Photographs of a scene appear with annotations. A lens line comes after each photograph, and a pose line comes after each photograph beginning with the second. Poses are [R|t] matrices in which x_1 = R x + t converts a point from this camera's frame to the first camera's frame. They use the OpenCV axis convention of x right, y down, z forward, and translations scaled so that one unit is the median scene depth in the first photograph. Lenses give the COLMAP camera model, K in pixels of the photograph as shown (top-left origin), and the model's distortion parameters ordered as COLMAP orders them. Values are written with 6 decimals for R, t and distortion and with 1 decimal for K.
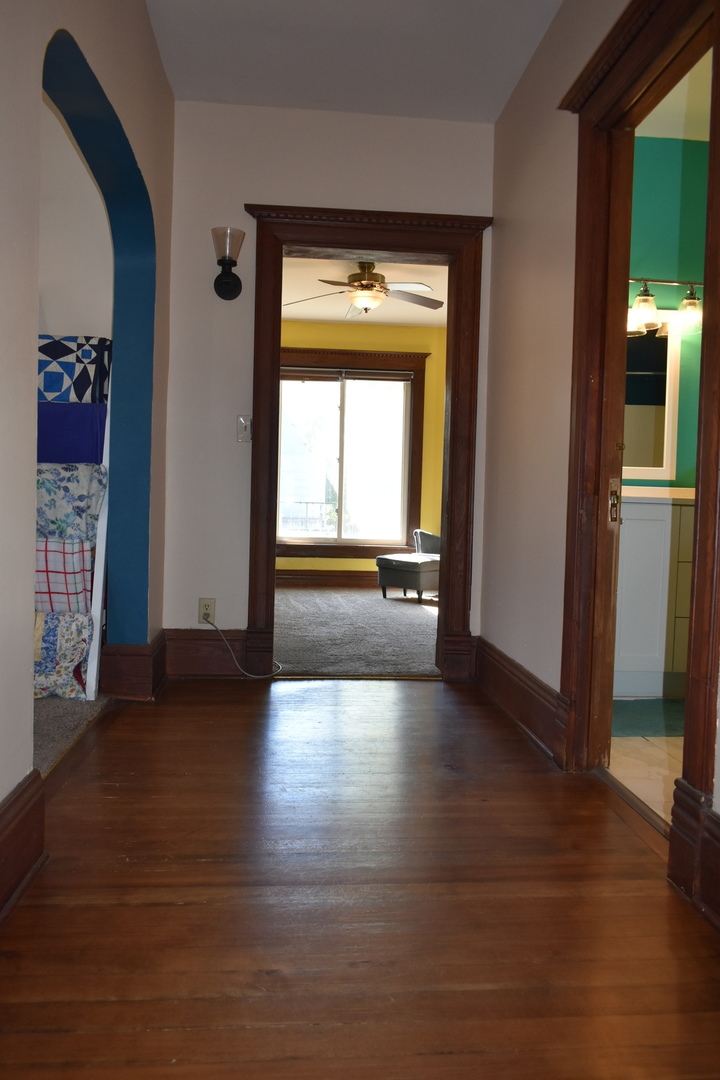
lens RADIAL K [[828.4, 0, 360.0], [0, 828.4, 540.0], [0, 0, 1]] dist [-0.014350, 0.001059]
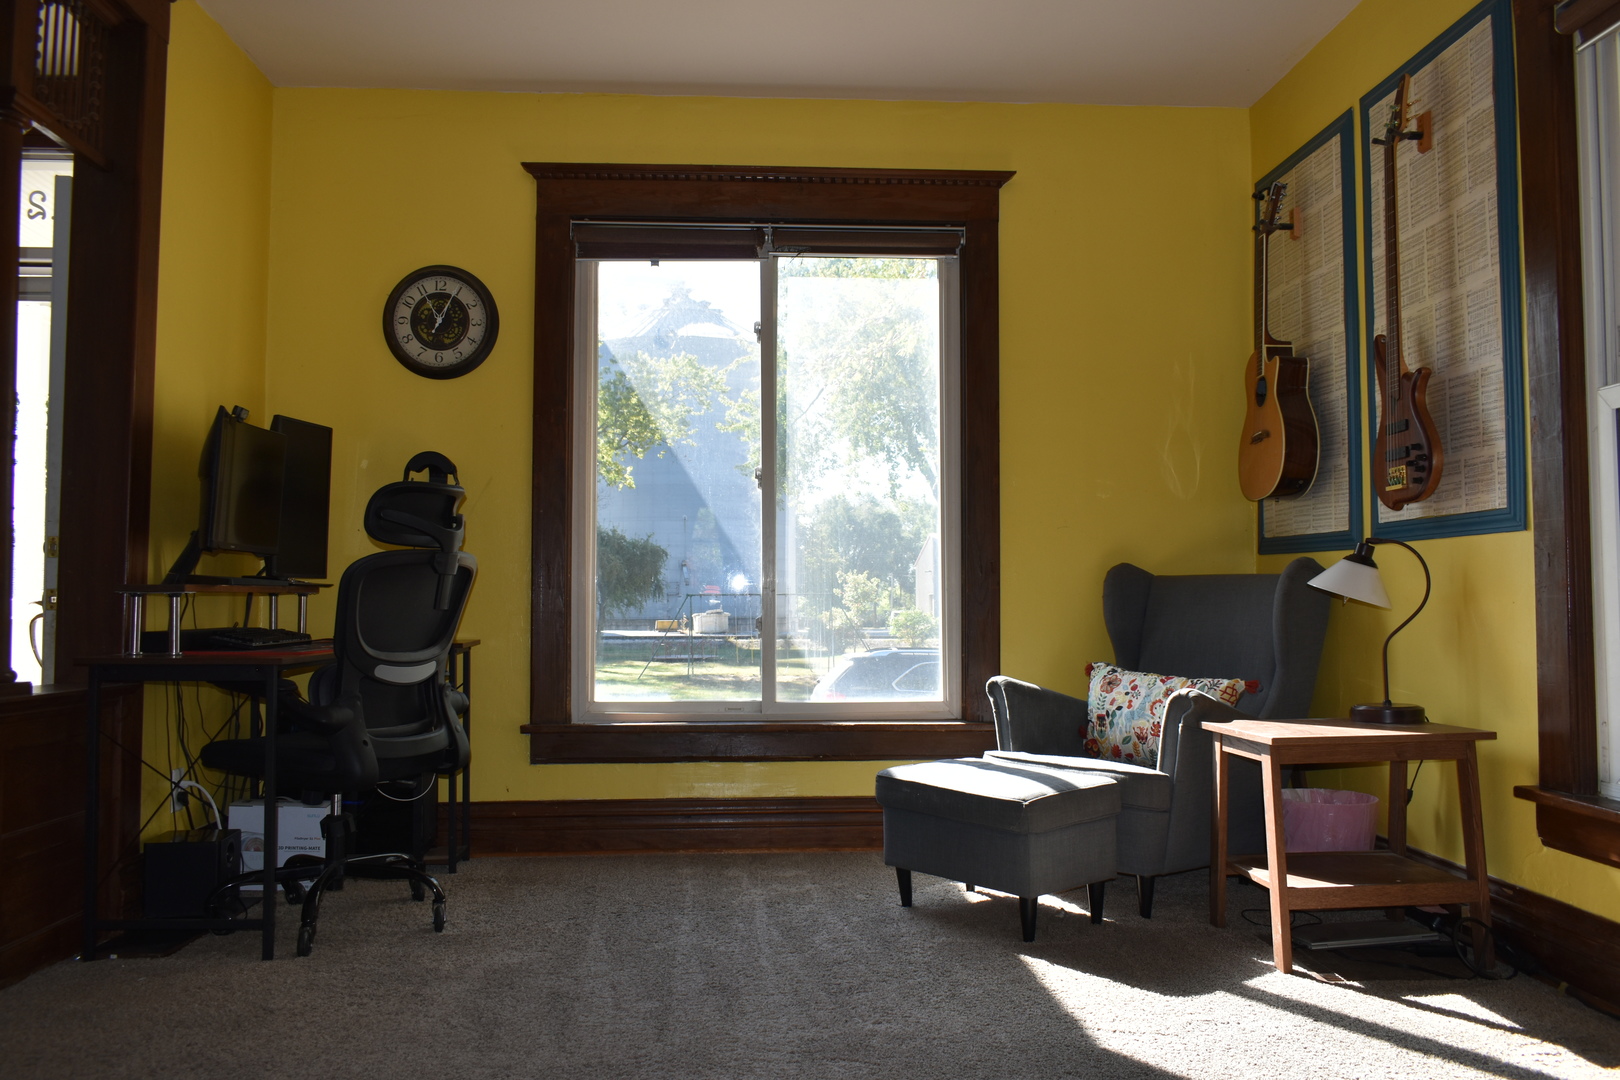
lens RADIAL K [[1242.7, 0, 816.8], [0, 1242.7, 545.0], [0, 0, 1]] dist [-0.014350, 0.001059]
pose [[0.999525, -0.025079, -0.017922, 0.007696], [0.023507, 0.996262, -0.083120, -0.026060], [0.019940, 0.082659, 0.996378, 0.519561]]
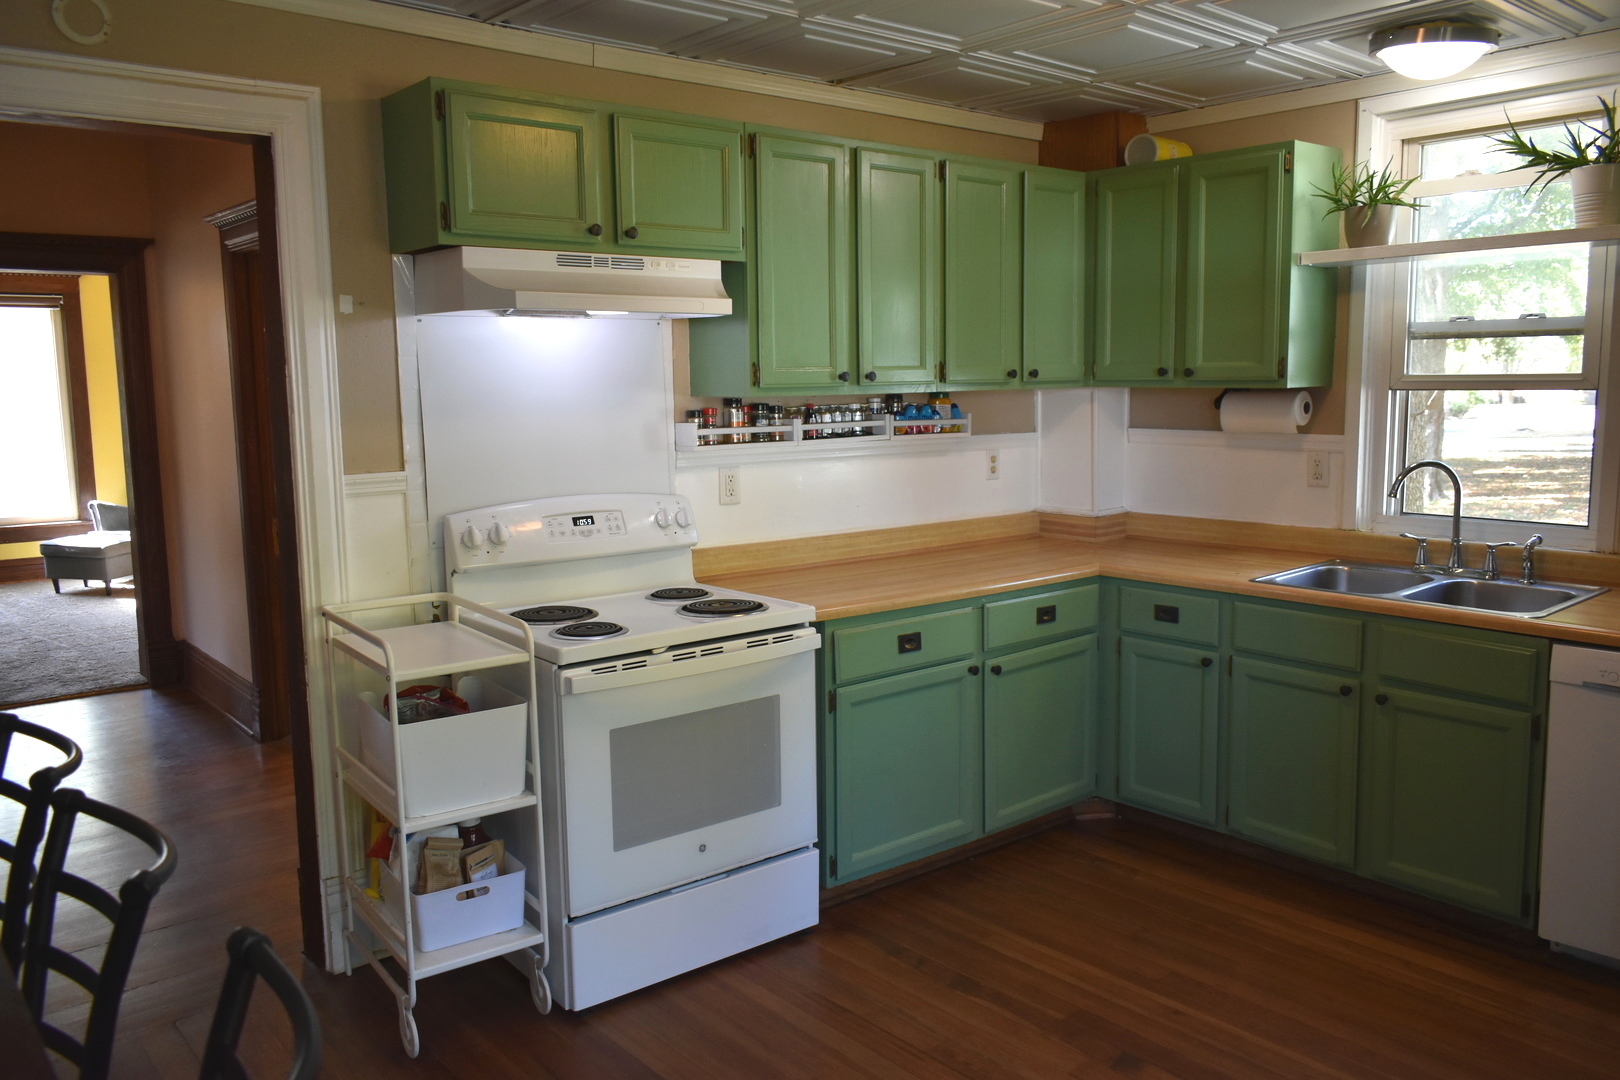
lens RADIAL K [[1242.7, 0, 816.8], [0, 1242.7, 545.0], [0, 0, 1]] dist [-0.014350, 0.001059]
pose [[0.819474, -0.110515, 0.562360, -0.034809], [0.054264, 0.991785, 0.115832, -0.072758], [-0.570541, -0.064405, 0.818740, -0.377012]]
